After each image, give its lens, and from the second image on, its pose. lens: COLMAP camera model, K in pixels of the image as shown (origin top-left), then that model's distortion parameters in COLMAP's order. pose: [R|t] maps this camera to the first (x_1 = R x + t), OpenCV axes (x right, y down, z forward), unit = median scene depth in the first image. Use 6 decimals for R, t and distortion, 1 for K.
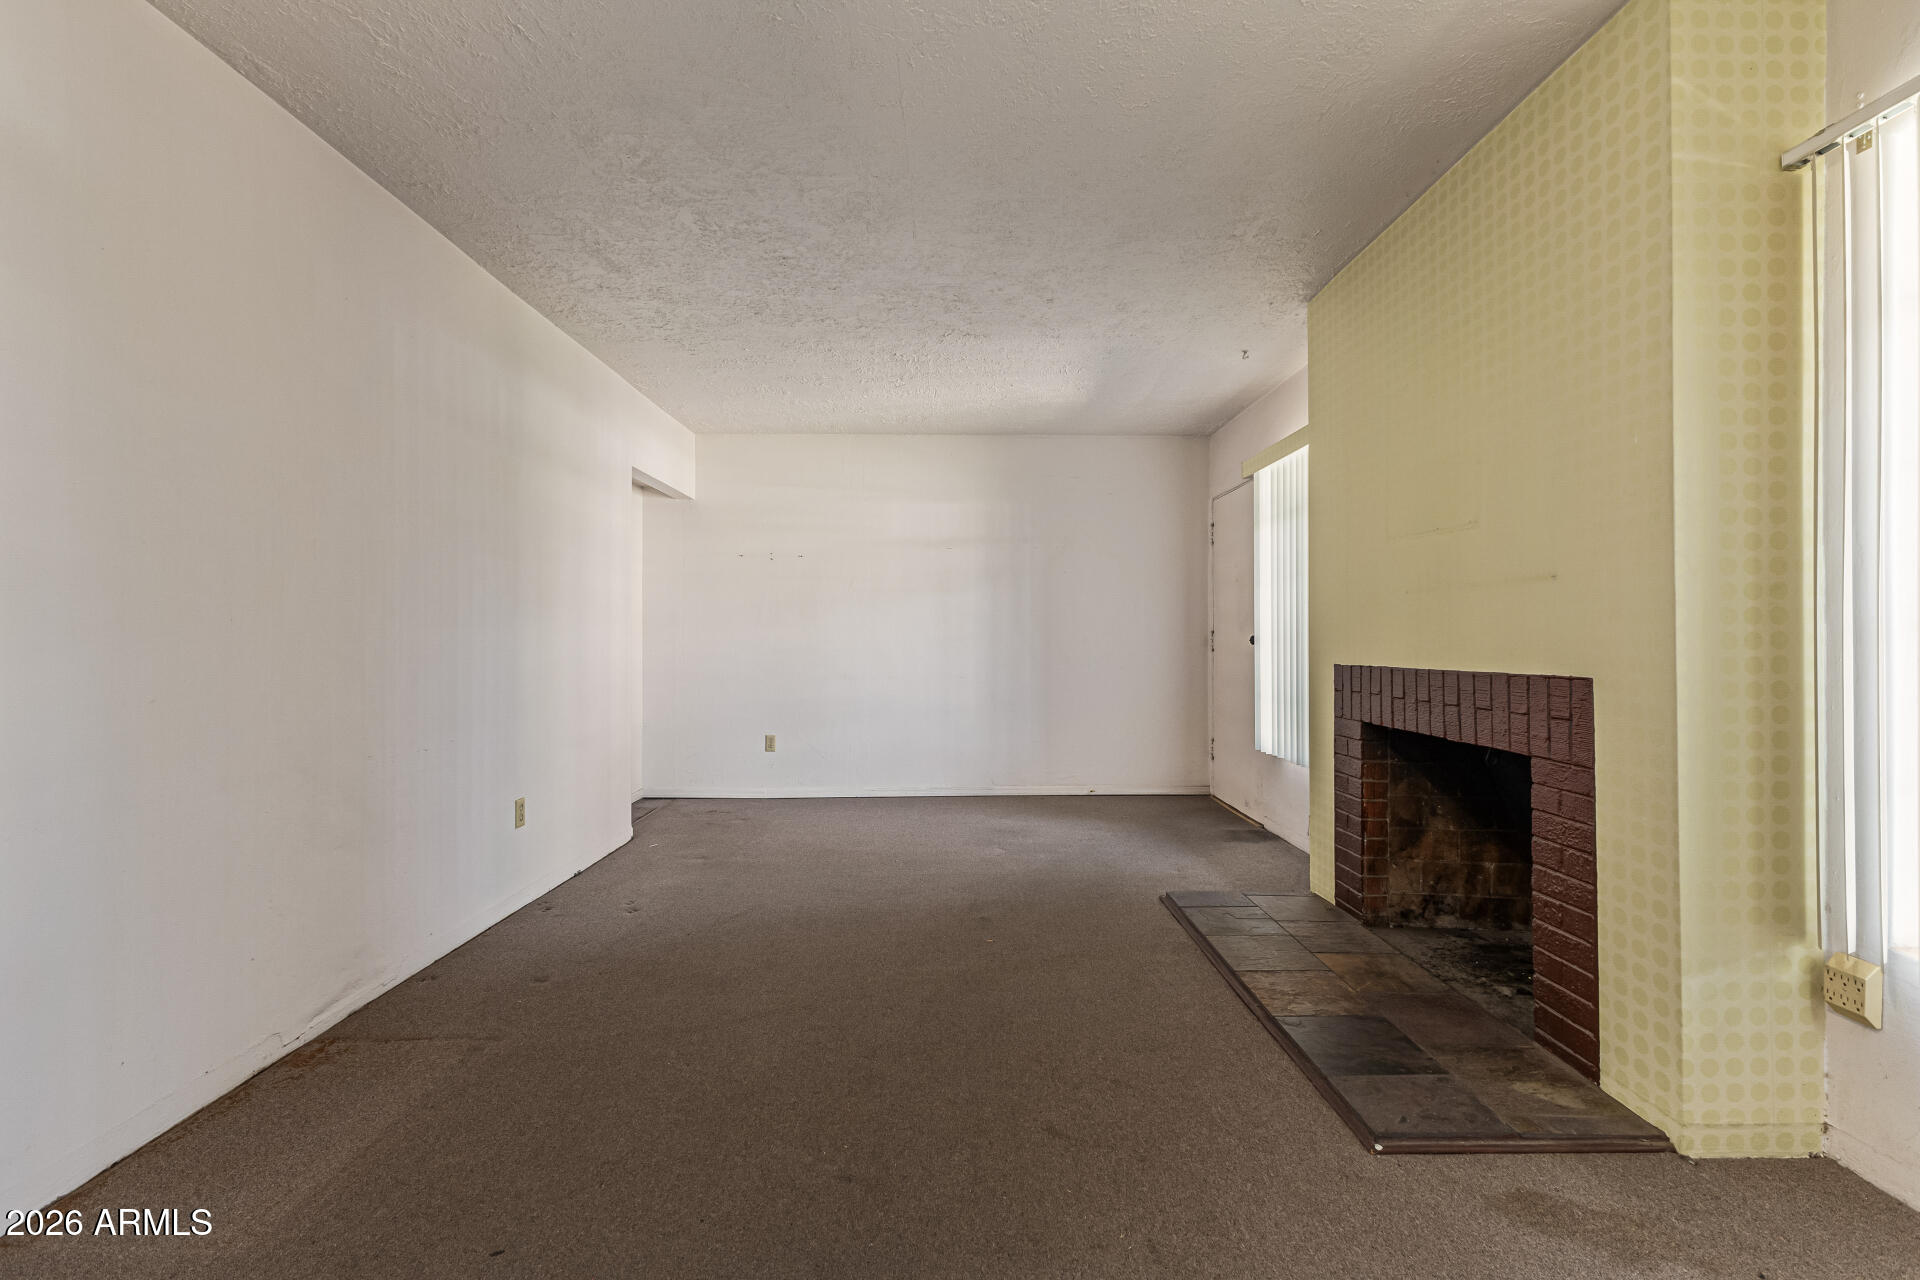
lens RADIAL K [[822.5, 0, 960.0], [0, 822.5, 640.0], [0, 0, 1]] dist [0.001339, 0.000170]
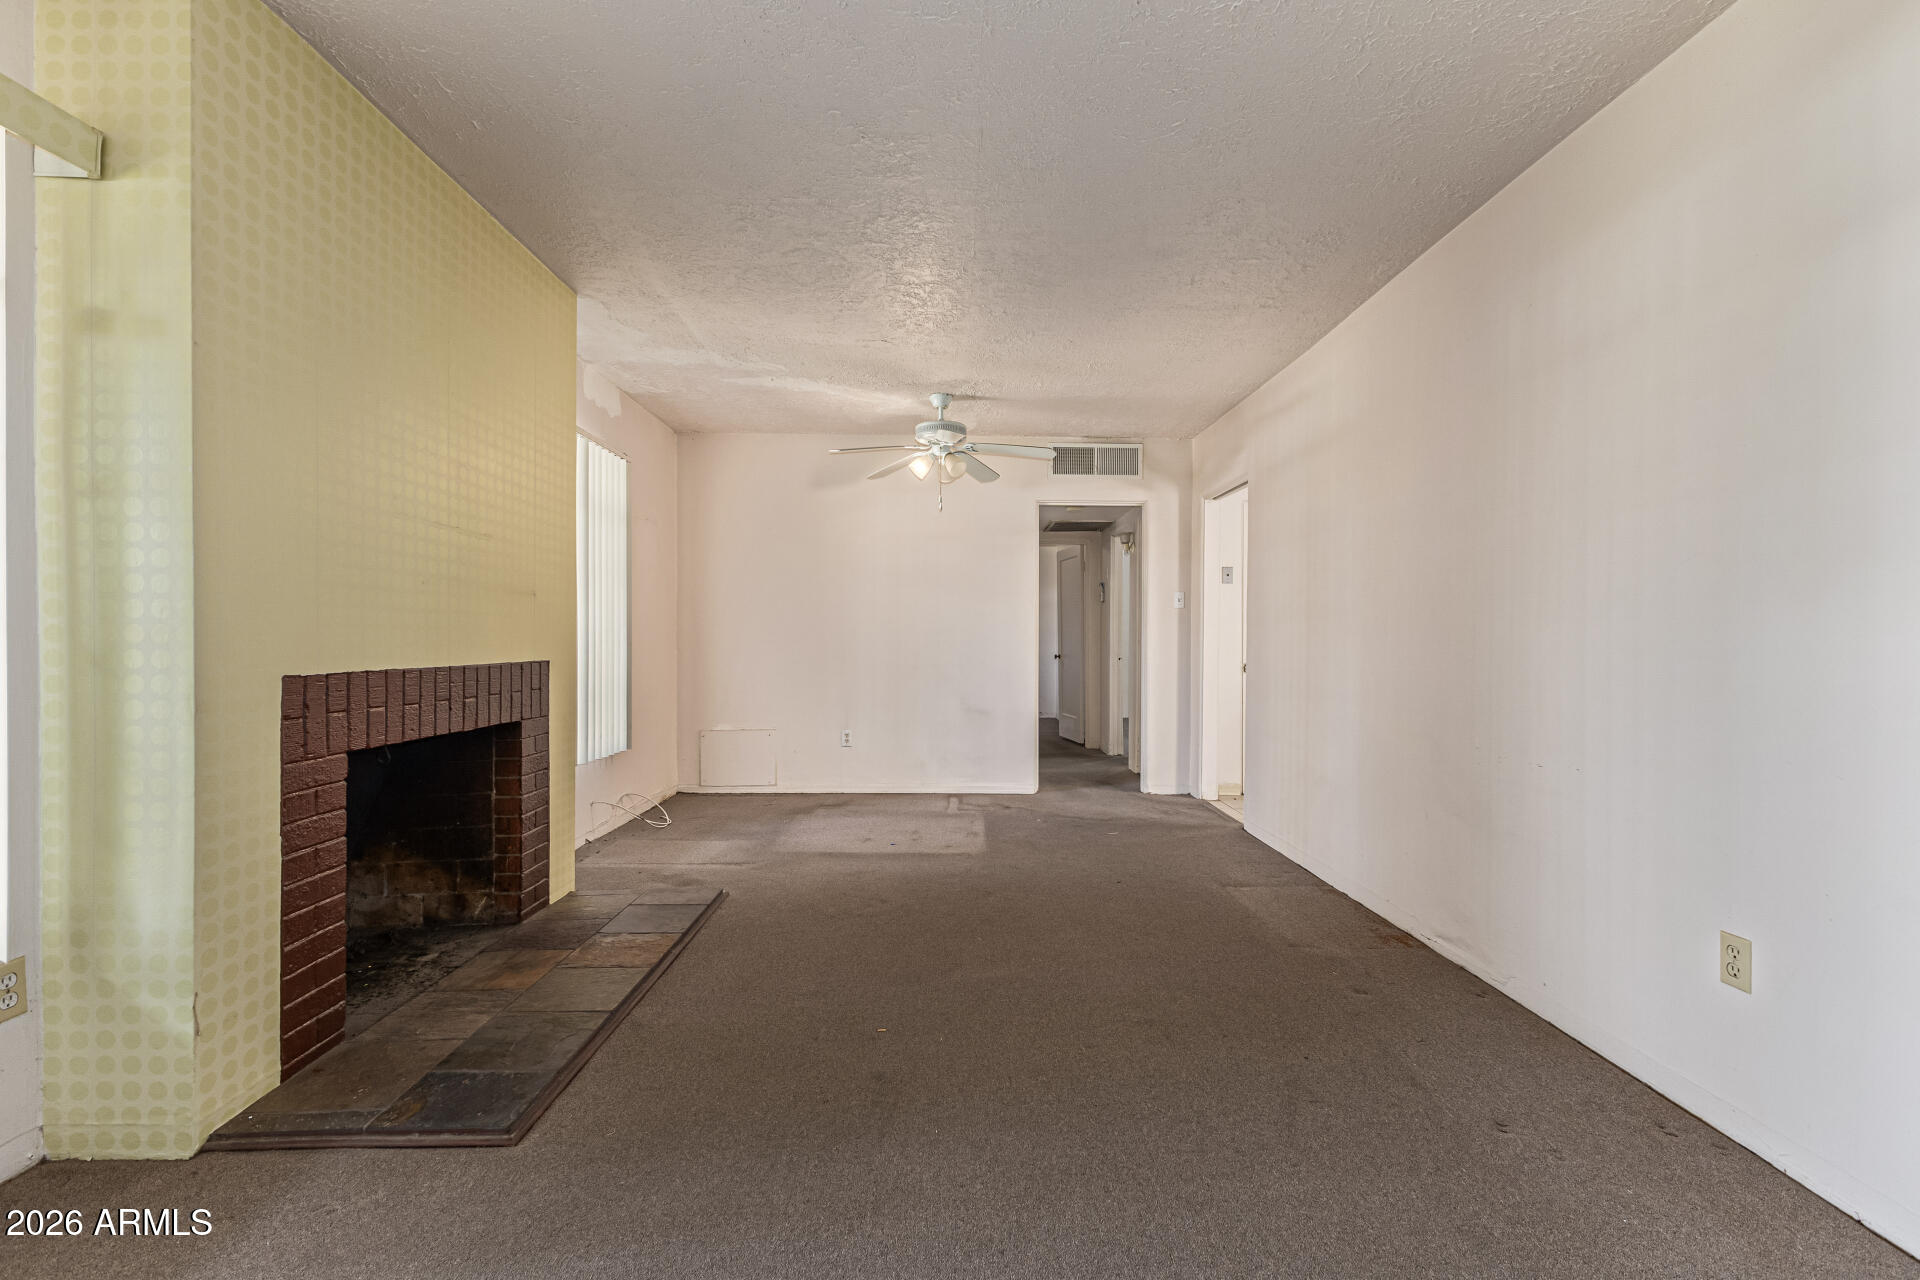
lens RADIAL K [[822.5, 0, 960.0], [0, 822.5, 640.0], [0, 0, 1]] dist [0.001339, 0.000170]
pose [[-0.999995, -0.002801, -0.001136, -0.038825], [-0.002798, 0.999994, -0.002271, 0.004901], [0.001143, -0.002268, -0.999997, 2.014053]]
